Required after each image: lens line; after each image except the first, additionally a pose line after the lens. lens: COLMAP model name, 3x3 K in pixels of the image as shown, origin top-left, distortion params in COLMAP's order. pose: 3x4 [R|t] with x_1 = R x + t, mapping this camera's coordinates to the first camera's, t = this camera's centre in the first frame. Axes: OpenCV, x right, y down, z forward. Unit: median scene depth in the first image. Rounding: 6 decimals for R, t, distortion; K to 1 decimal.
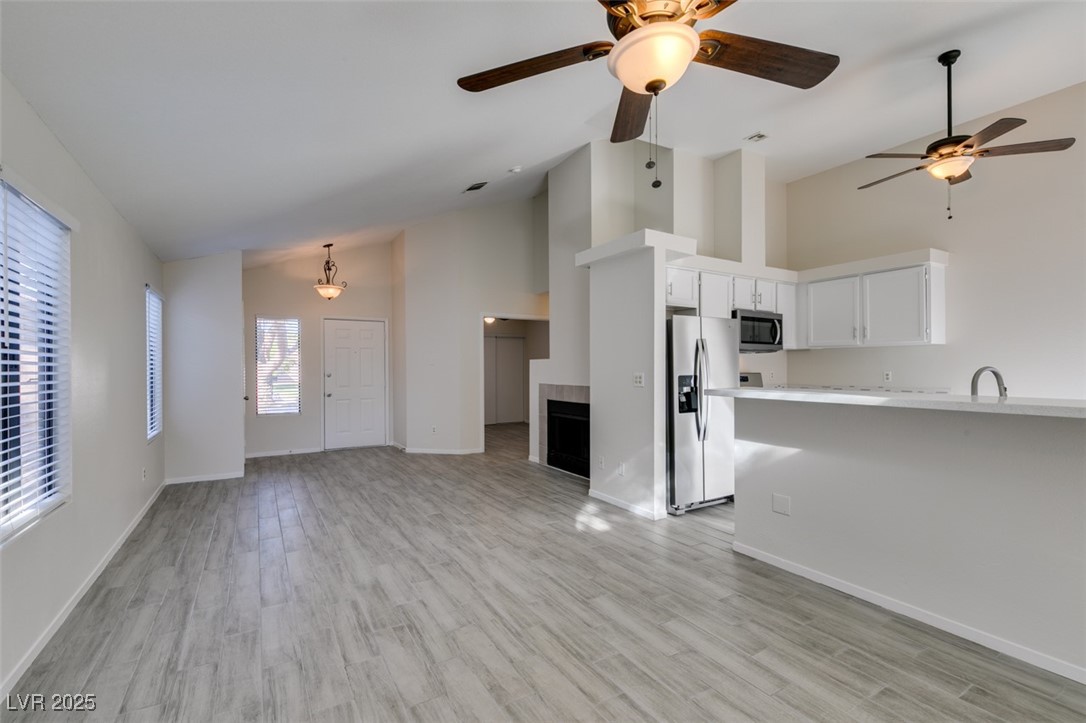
lens RADIAL K [[486.0, 0, 542.2], [0, 486.0, 365.2], [0, 0, 1]] dist [0.008669, -0.002601]
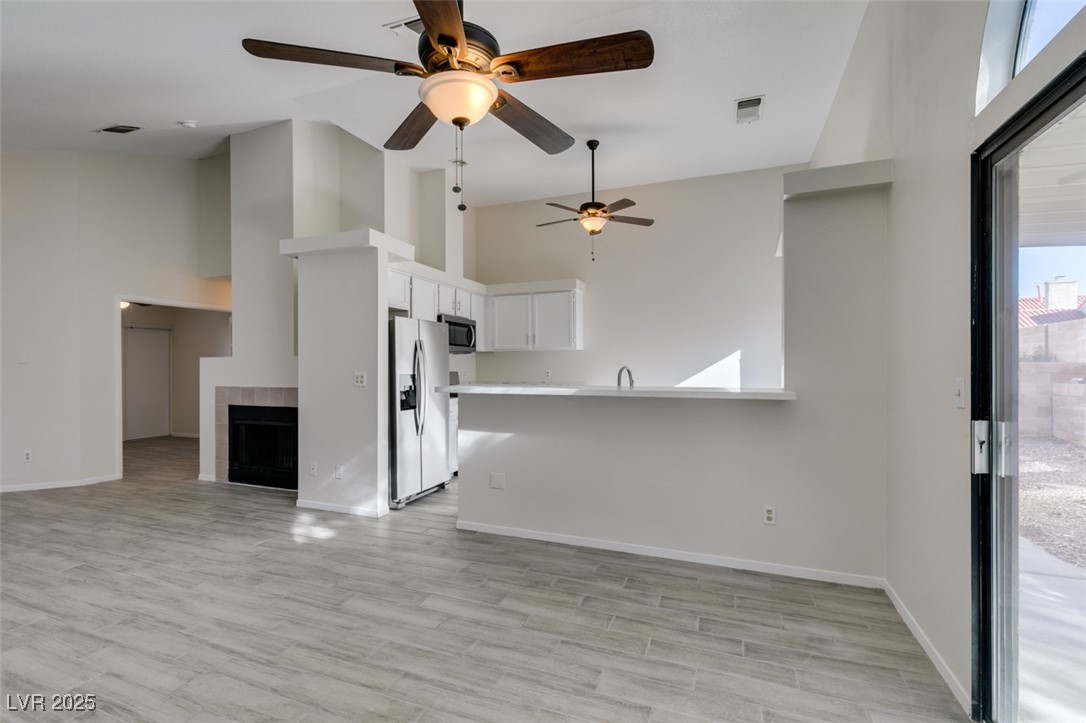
lens RADIAL K [[486.0, 0, 541.3], [0, 486.0, 367.7], [0, 0, 1]] dist [0.008669, -0.002601]
pose [[0.792775, -0.000662, 0.609514, -0.115067], [-0.002822, 0.999985, 0.004756, 0.000212], [-0.609507, -0.005491, 0.792761, -0.010537]]
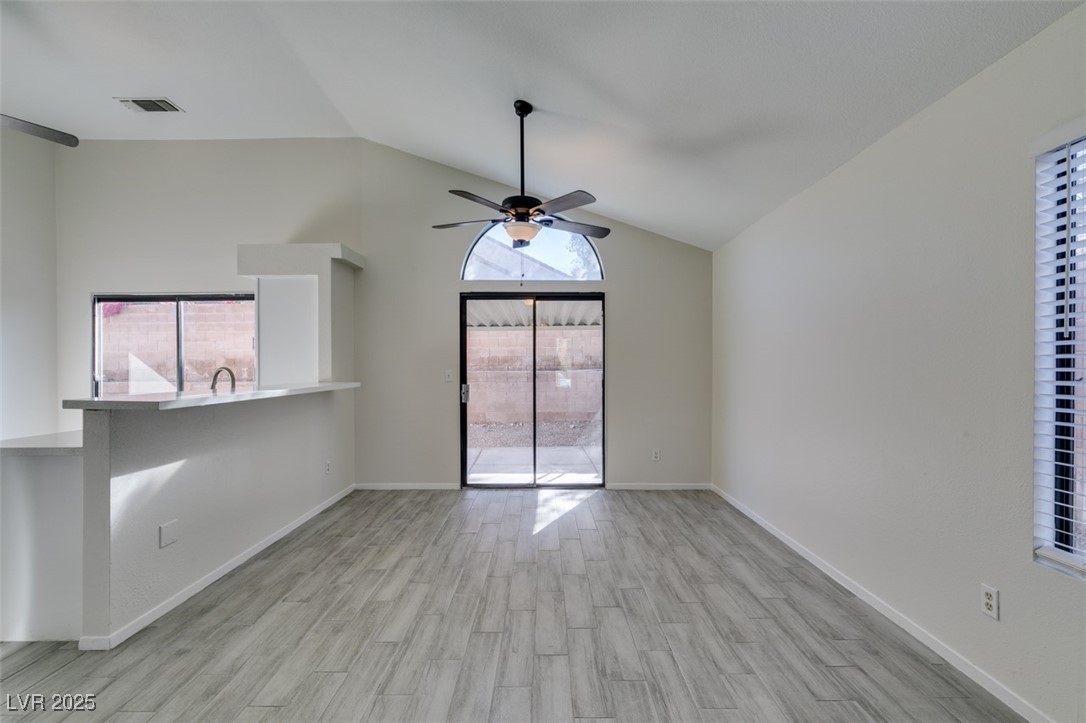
lens RADIAL K [[486.0, 0, 540.9], [0, 486.0, 366.0], [0, 0, 1]] dist [0.008669, -0.002601]
pose [[-0.856769, 0.005127, 0.515675, -0.358254], [0.003939, 0.999986, -0.003399, 0.005005], [-0.515685, -0.000881, -0.856778, 1.034219]]
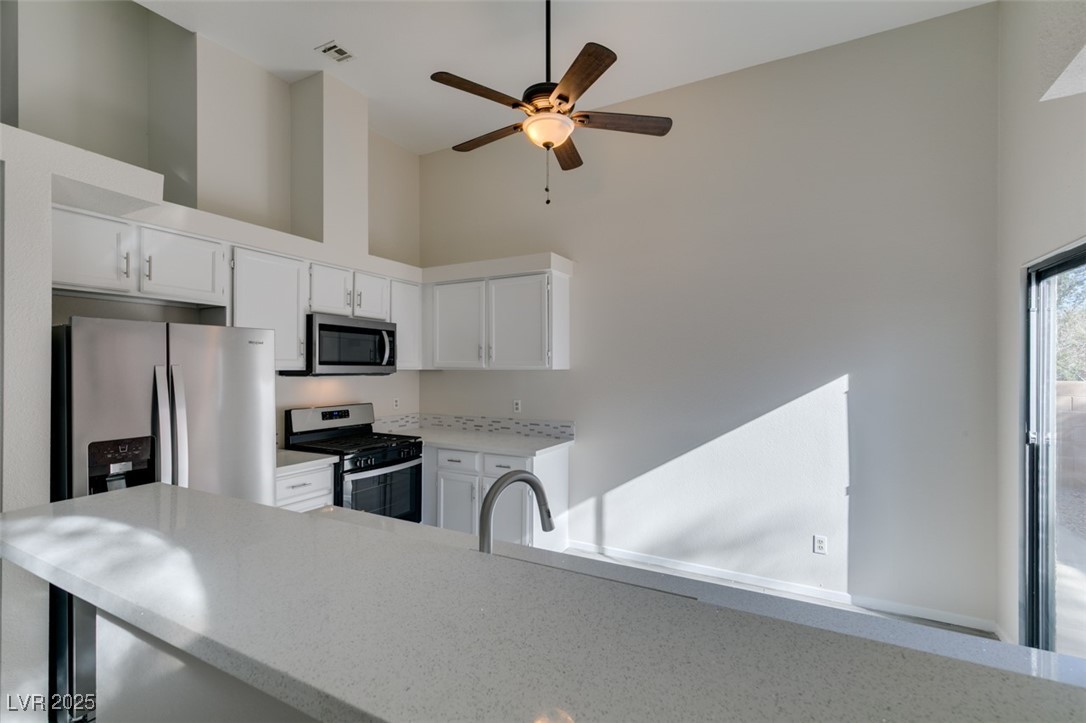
lens RADIAL K [[486.0, 0, 541.1], [0, 486.0, 367.9], [0, 0, 1]] dist [0.008669, -0.002601]
pose [[0.859989, 0.002907, 0.510304, 0.415800], [-0.006726, 0.999961, 0.005638, -0.058897], [-0.510268, -0.008282, 0.859976, 0.352948]]
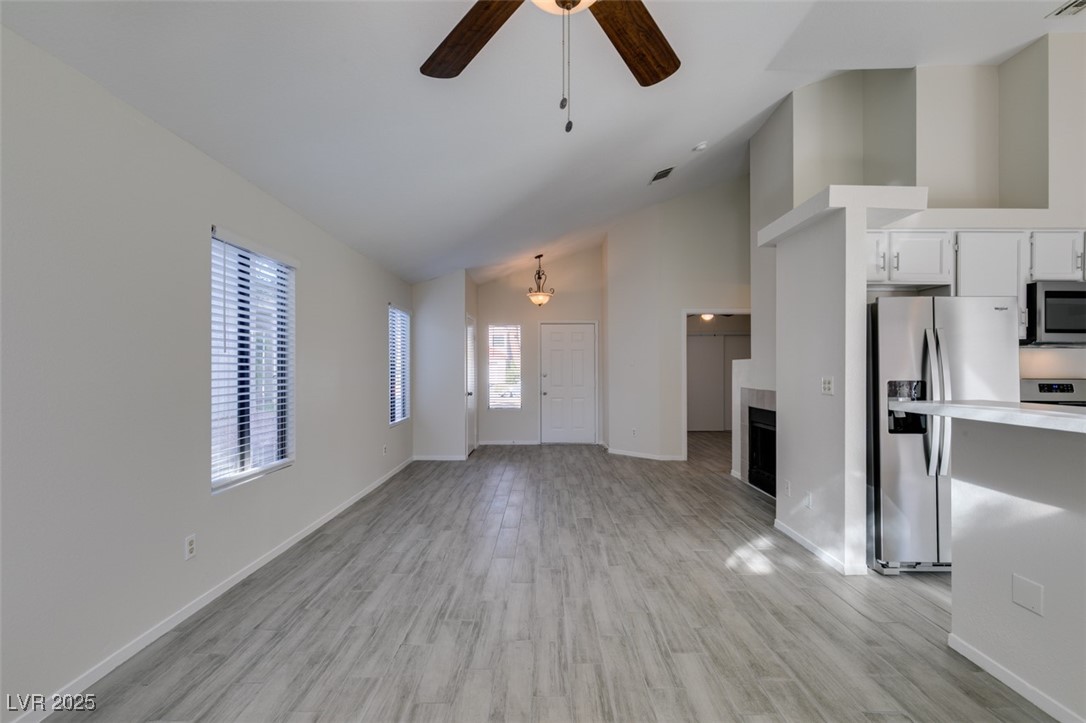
lens RADIAL K [[486.0, 0, 541.7], [0, 486.0, 366.0], [0, 0, 1]] dist [0.008669, -0.002601]
pose [[0.857310, 0.001134, -0.514799, 0.212148], [-0.001372, 0.999999, -0.000082, -0.000059], [0.514798, 0.000776, 0.857311, 0.118476]]
